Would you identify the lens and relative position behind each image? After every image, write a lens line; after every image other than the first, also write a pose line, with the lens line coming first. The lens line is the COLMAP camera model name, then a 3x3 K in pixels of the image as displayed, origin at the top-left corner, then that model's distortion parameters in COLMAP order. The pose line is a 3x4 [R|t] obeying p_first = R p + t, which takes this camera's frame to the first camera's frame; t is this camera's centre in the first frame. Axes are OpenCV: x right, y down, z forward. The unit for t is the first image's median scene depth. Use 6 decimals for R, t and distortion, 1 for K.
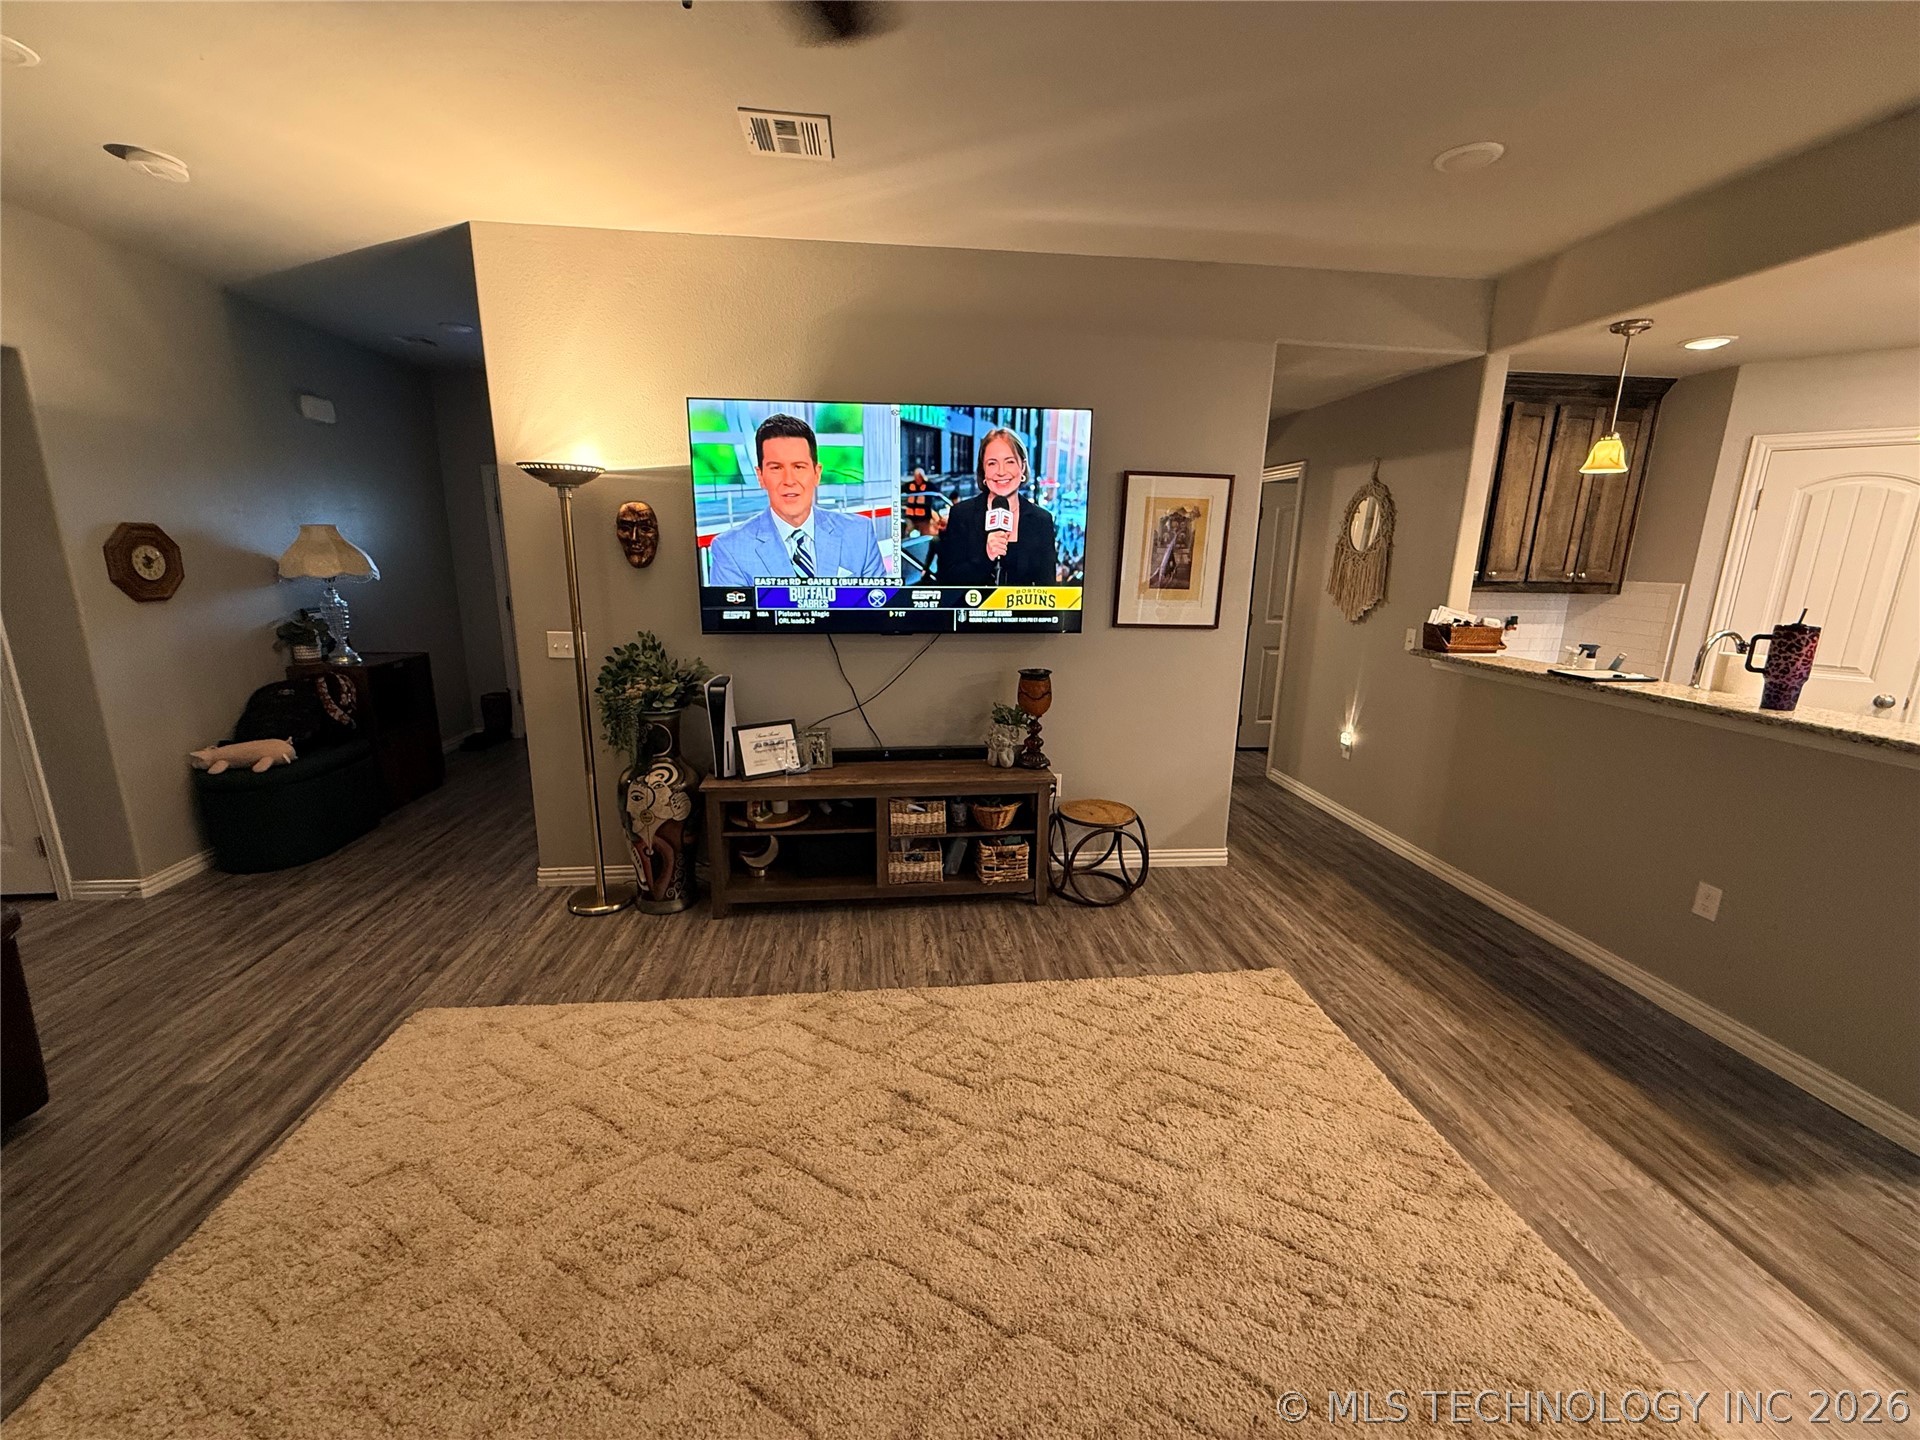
lens RADIAL K [[766.2, 0, 954.8], [0, 766.2, 717.5], [0, 0, 1]] dist [-0.000187, -0.000094]
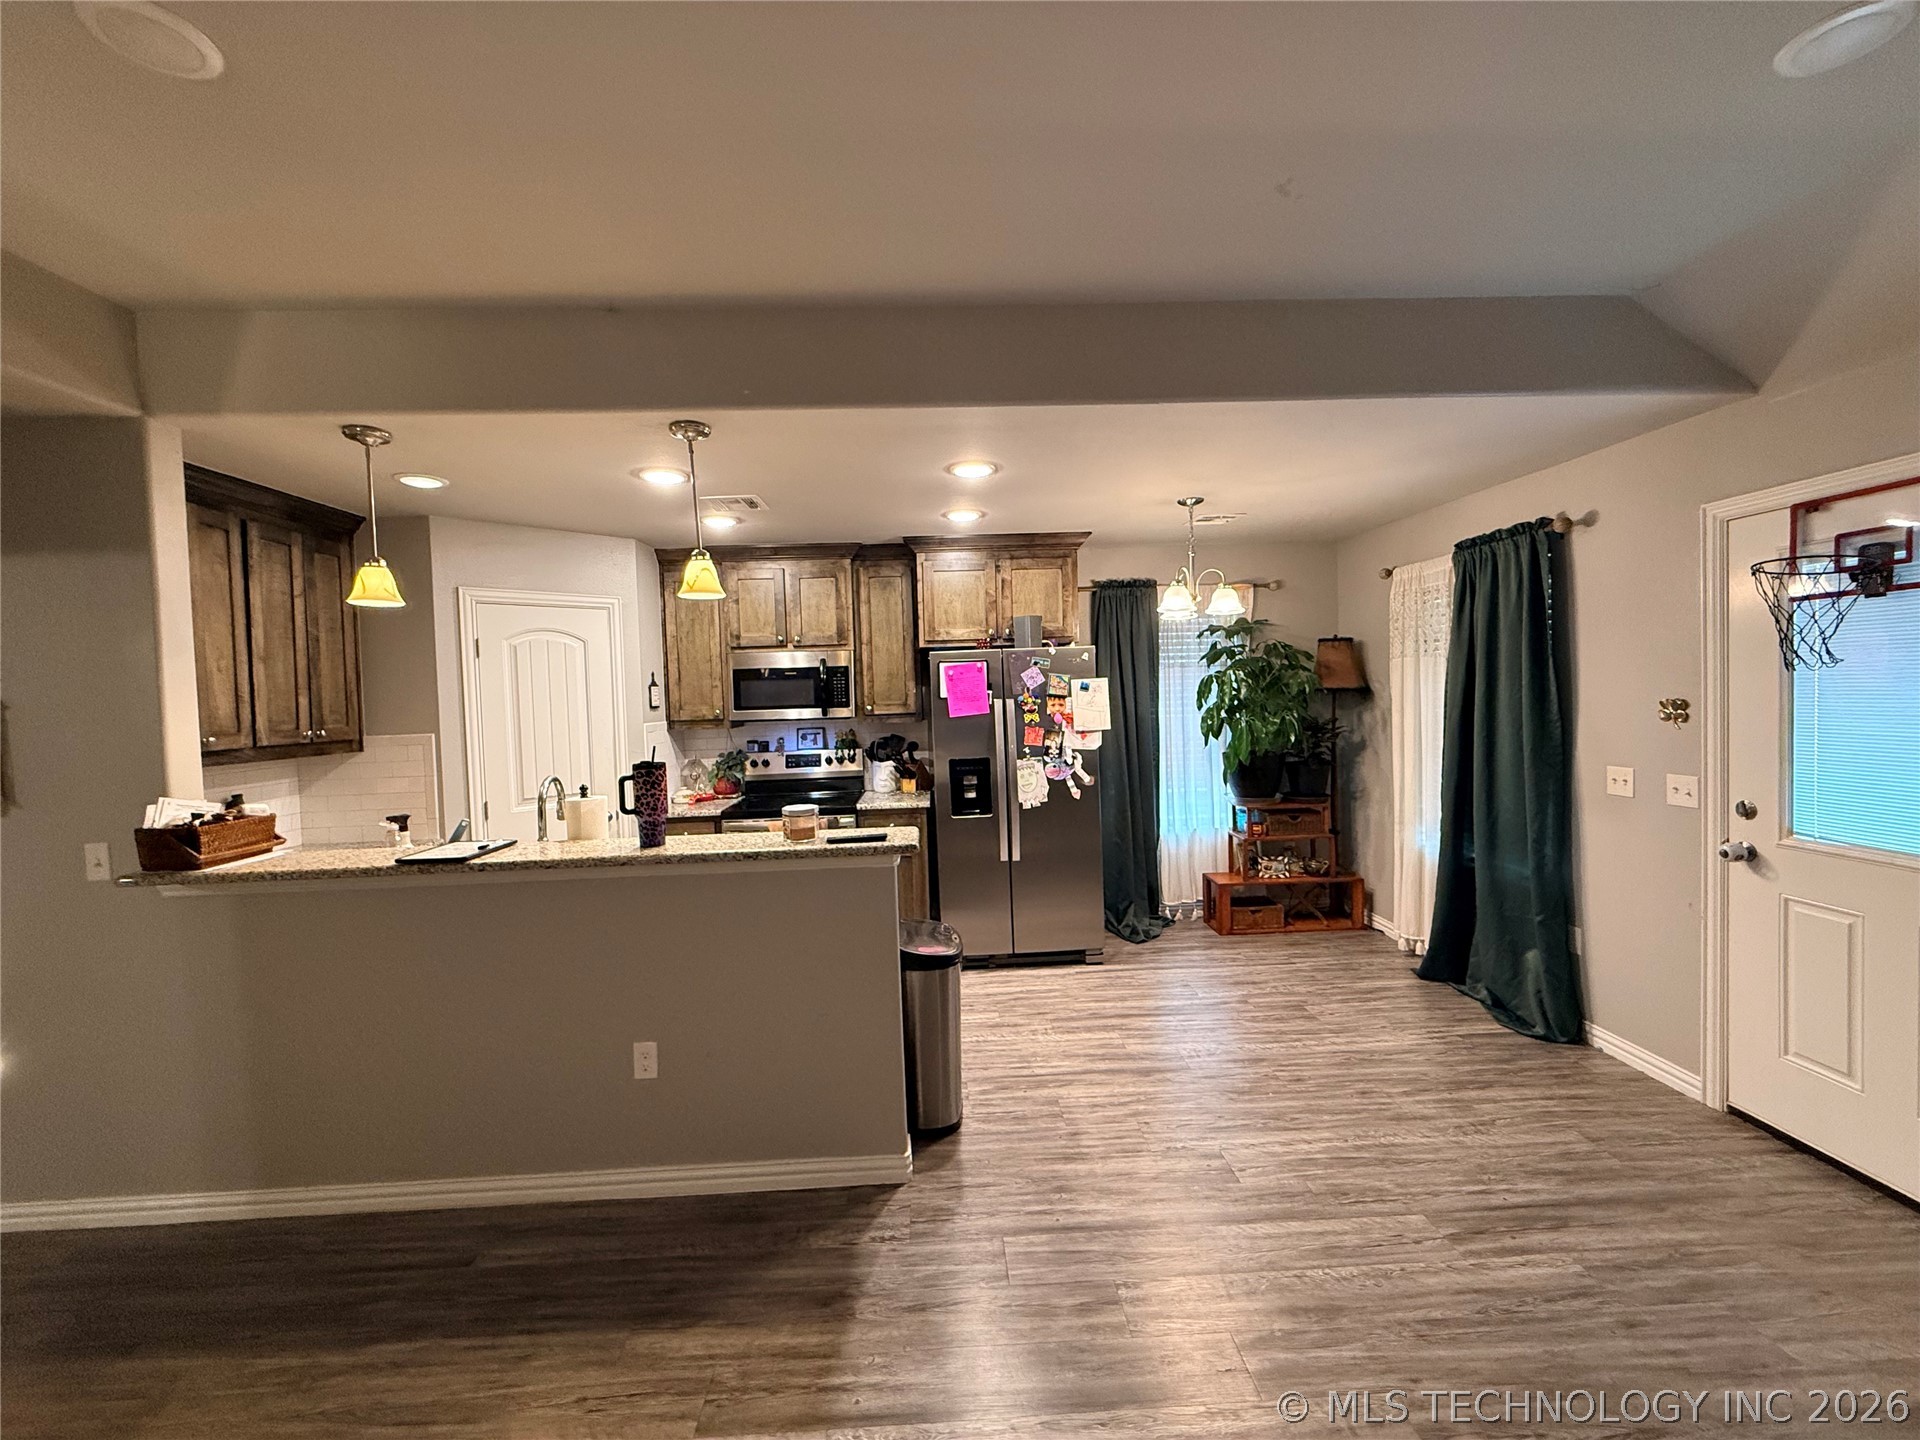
lens RADIAL K [[766.2, 0, 954.8], [0, 766.2, 717.5], [0, 0, 1]] dist [-0.000187, -0.000094]
pose [[0.072470, -0.053120, 0.995955, 0.082425], [0.249201, 0.967873, 0.033490, -0.077762], [-0.965737, 0.245766, 0.083379, 0.355113]]
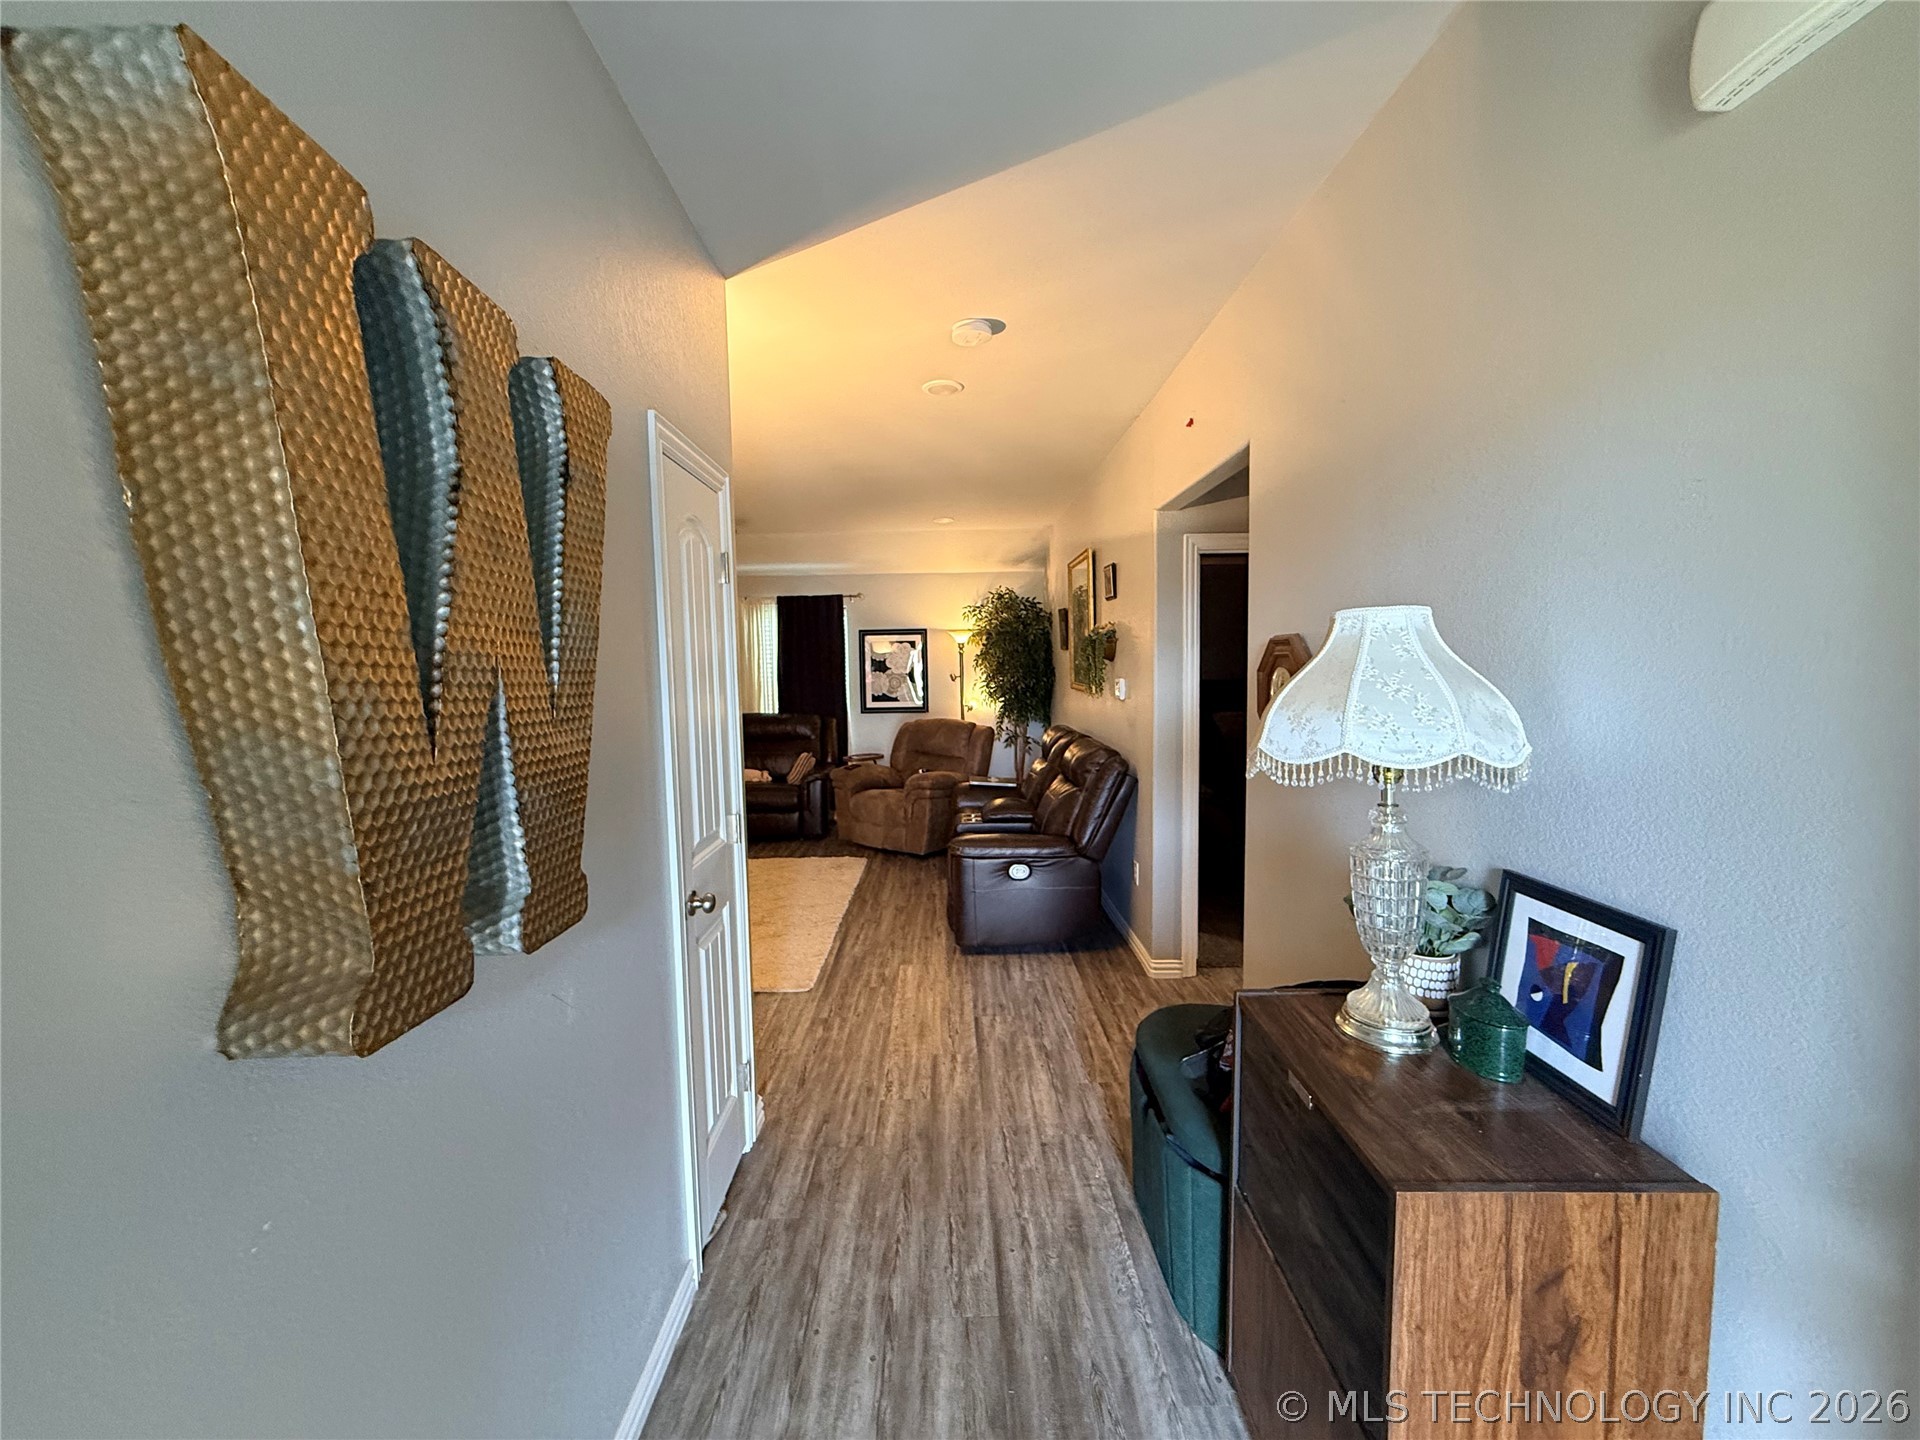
lens RADIAL K [[766.2, 0, 954.8], [0, 766.2, 717.5], [0, 0, 1]] dist [-0.000187, -0.000094]
pose [[-0.995477, -0.004175, 0.094916, -0.856102], [0.023518, 0.957113, 0.288759, -0.388038], [-0.092051, 0.289685, -0.952685, 1.694755]]
